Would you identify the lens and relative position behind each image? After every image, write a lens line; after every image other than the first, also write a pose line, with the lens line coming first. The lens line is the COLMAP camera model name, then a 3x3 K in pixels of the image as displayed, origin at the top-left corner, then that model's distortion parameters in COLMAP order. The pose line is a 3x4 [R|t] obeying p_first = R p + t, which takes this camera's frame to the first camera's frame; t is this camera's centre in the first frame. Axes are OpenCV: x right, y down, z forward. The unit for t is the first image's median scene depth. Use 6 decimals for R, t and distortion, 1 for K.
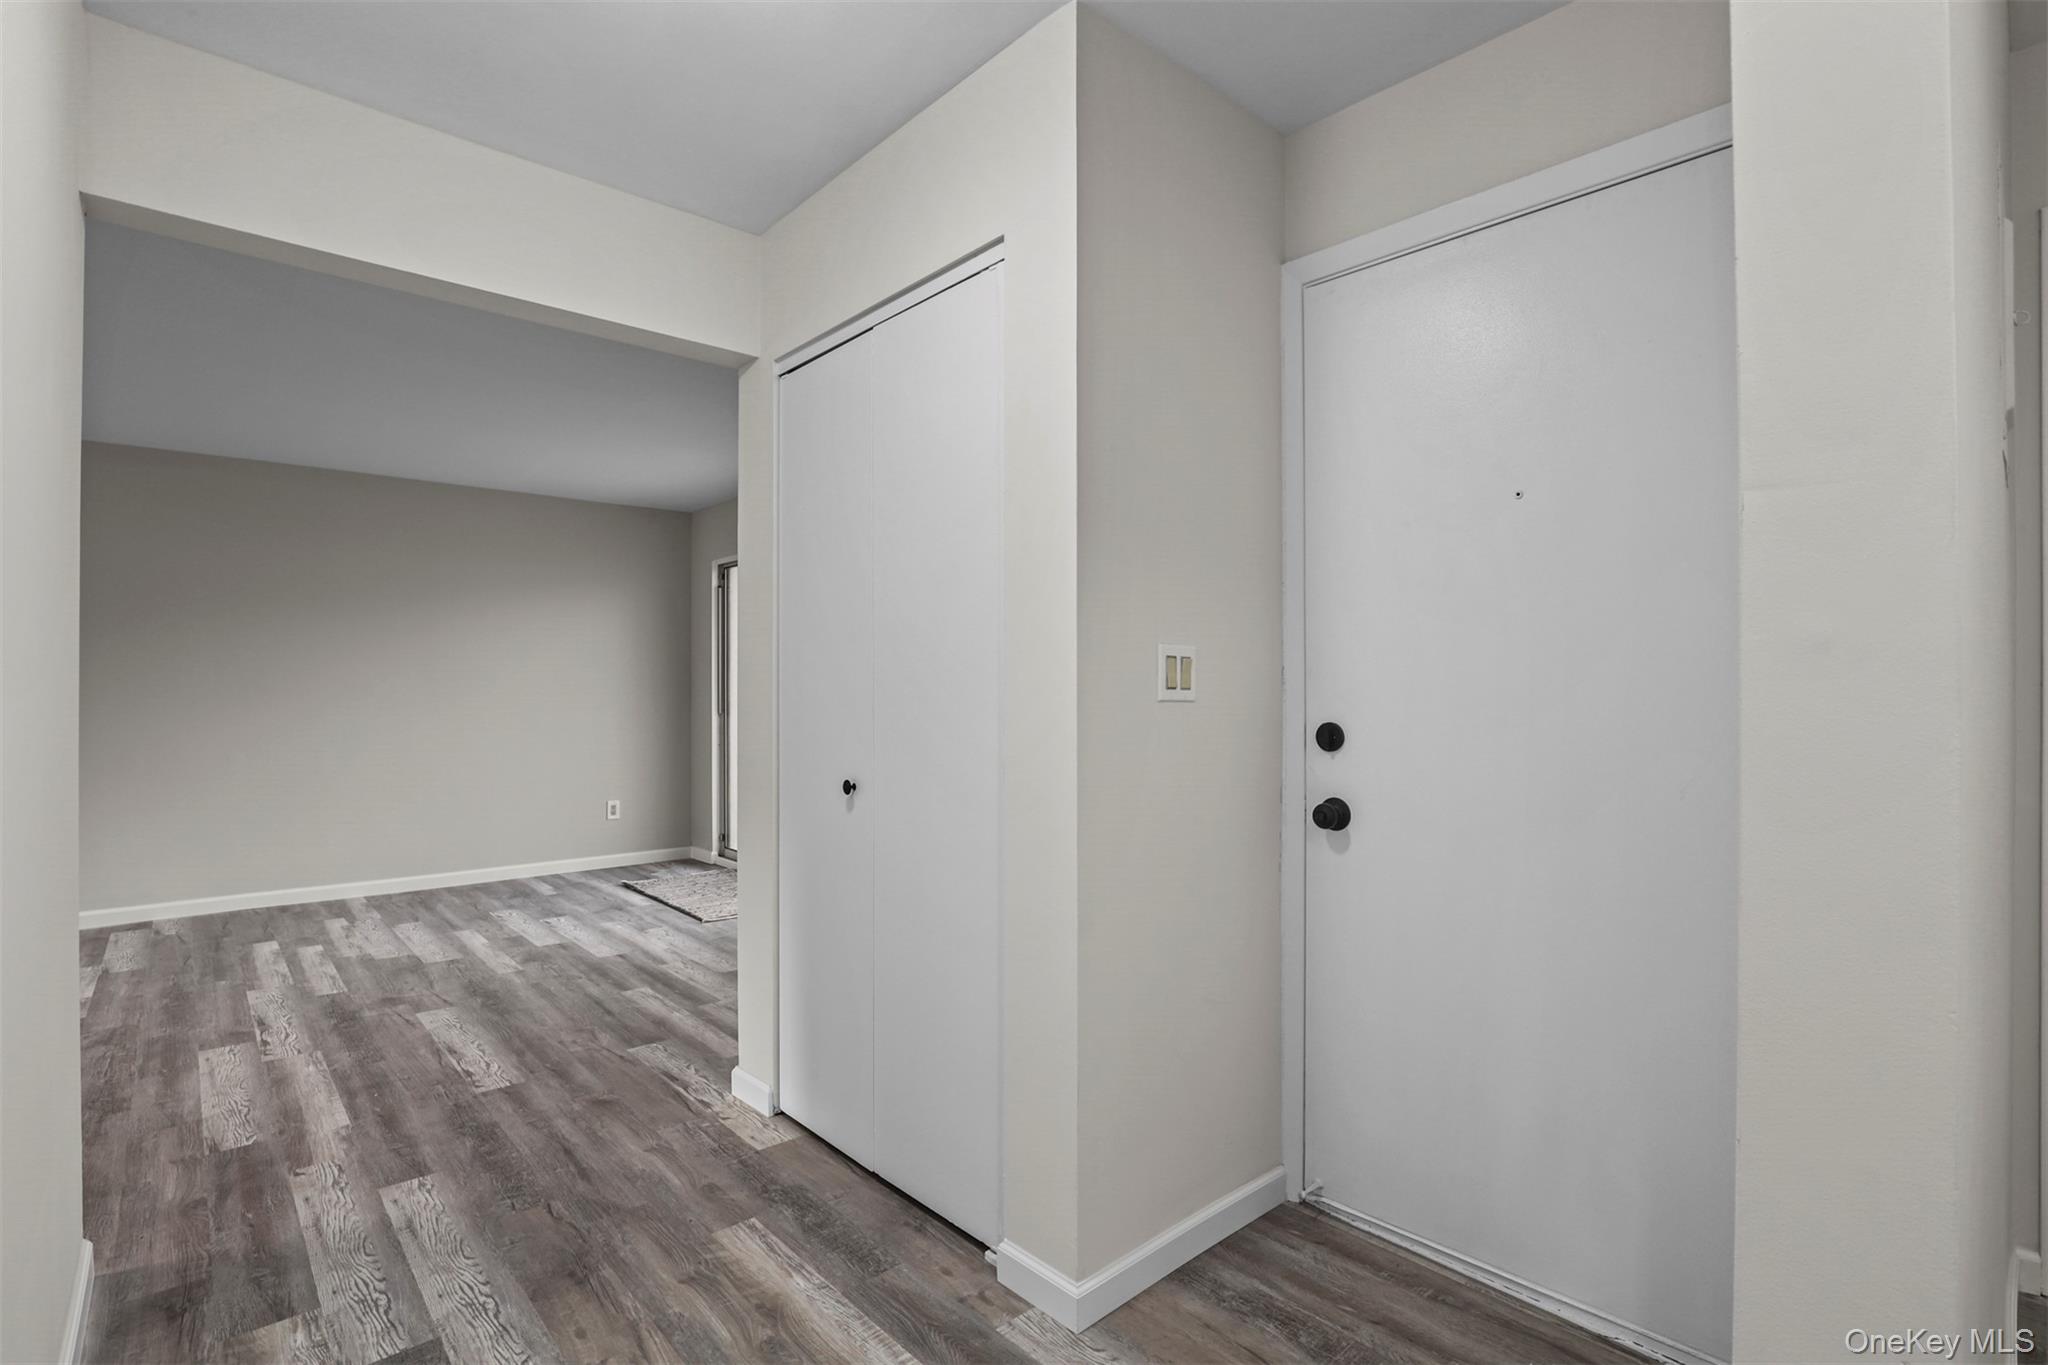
lens RADIAL K [[964.0, 0, 1024.0], [0, 964.0, 682.5], [0, 0, 1]] dist [-0.002111, -0.000109]
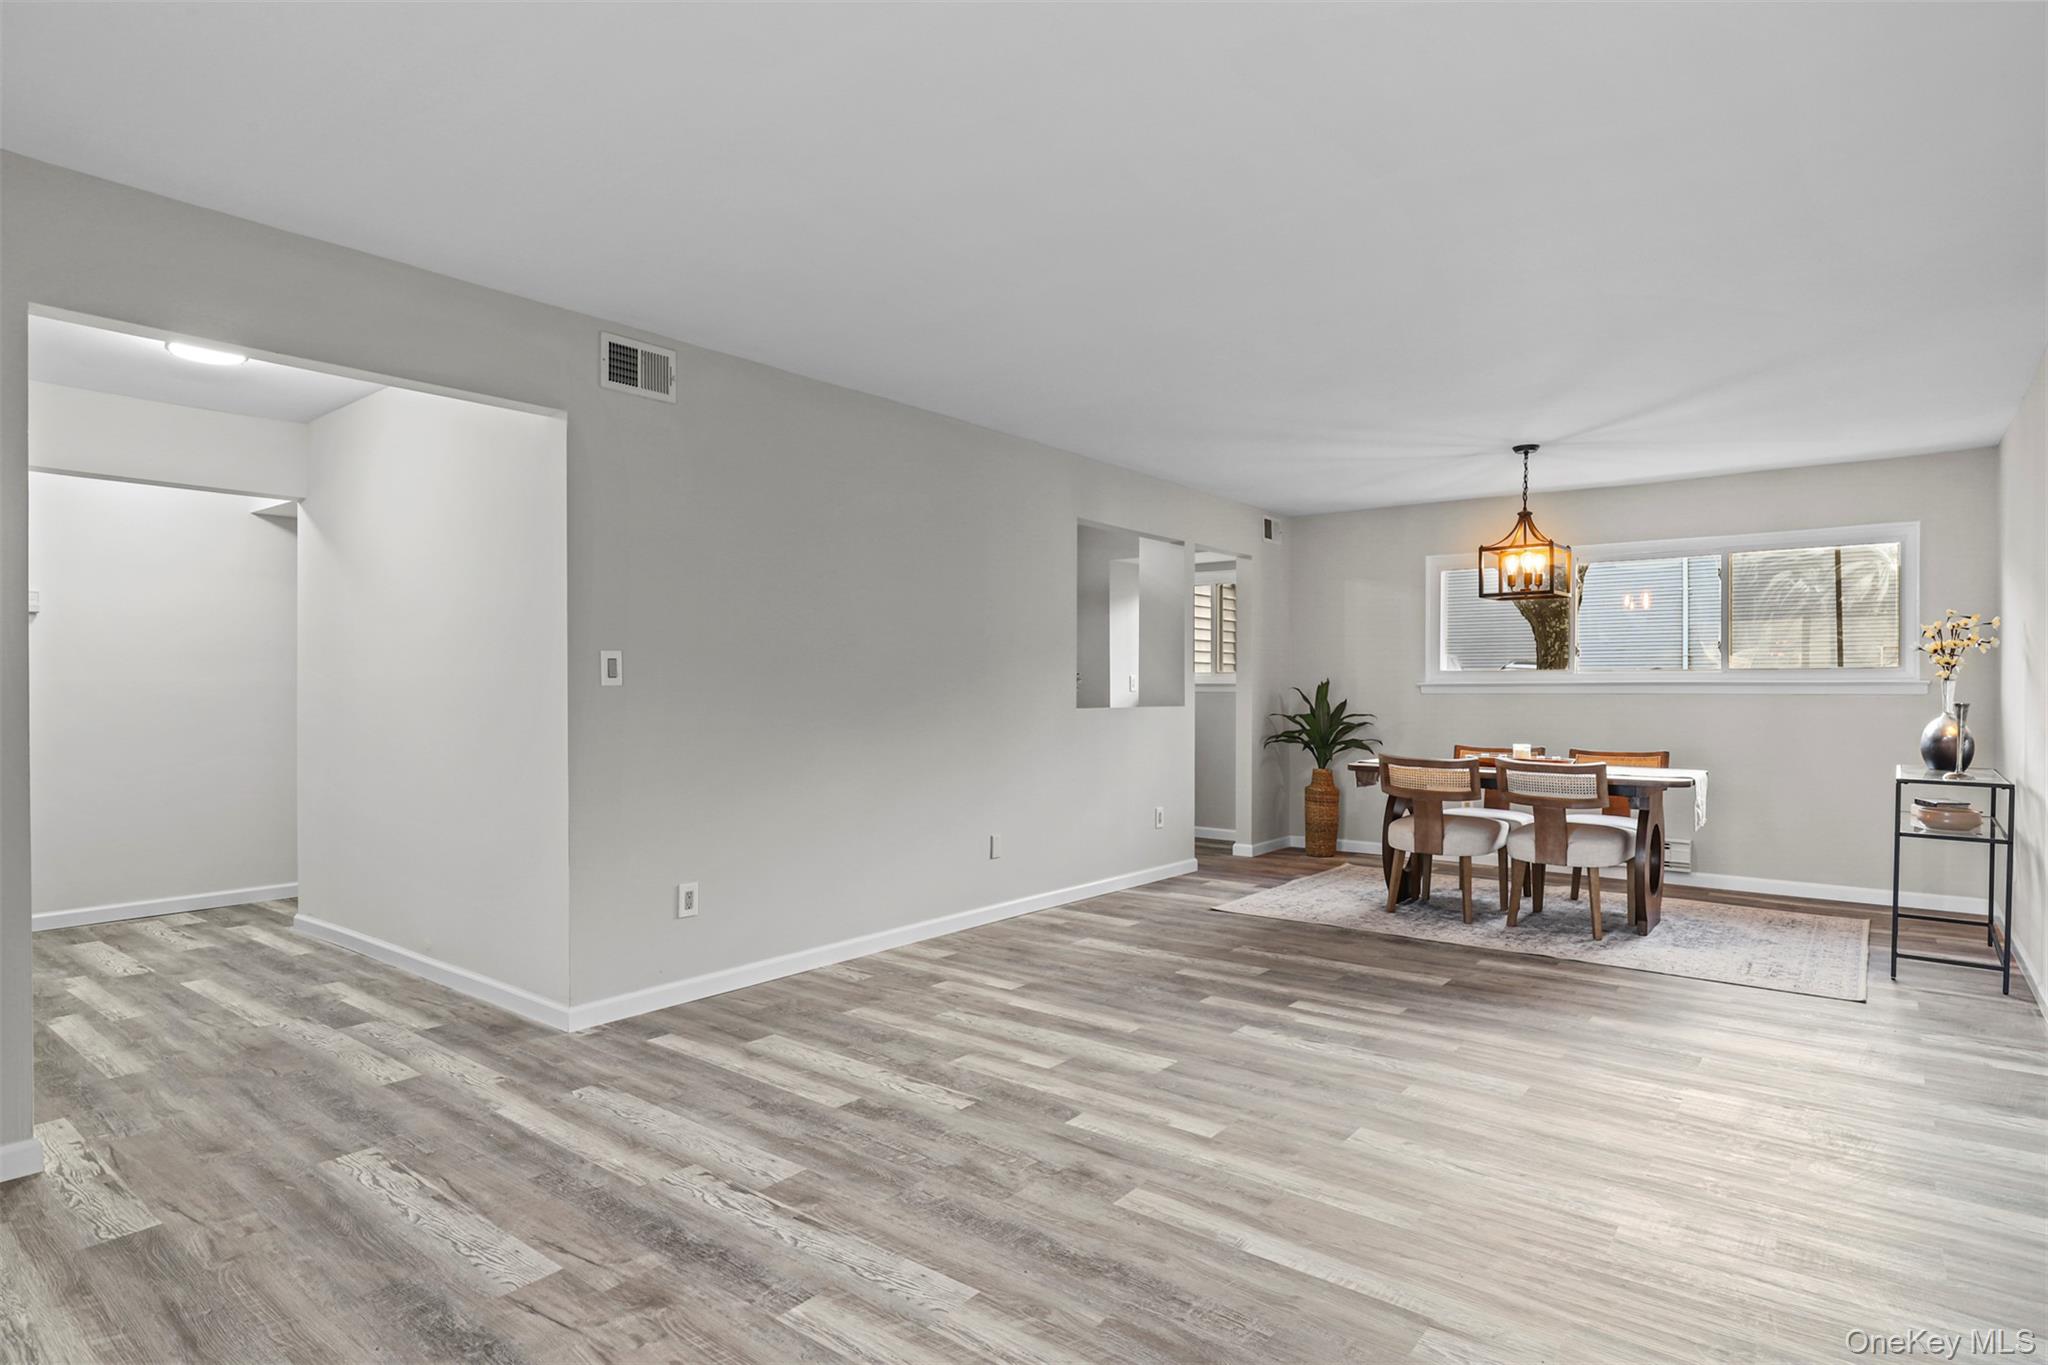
lens RADIAL K [[1080.6, 0, 1024.0], [0, 1080.6, 682.5], [0, 0, 1]] dist [-0.004382, -0.001956]
pose [[-0.985056, 0.004321, -0.172181, -0.982590], [0.007334, 0.999831, -0.016872, 0.025229], [0.172079, -0.017882, -0.984921, 2.072803]]
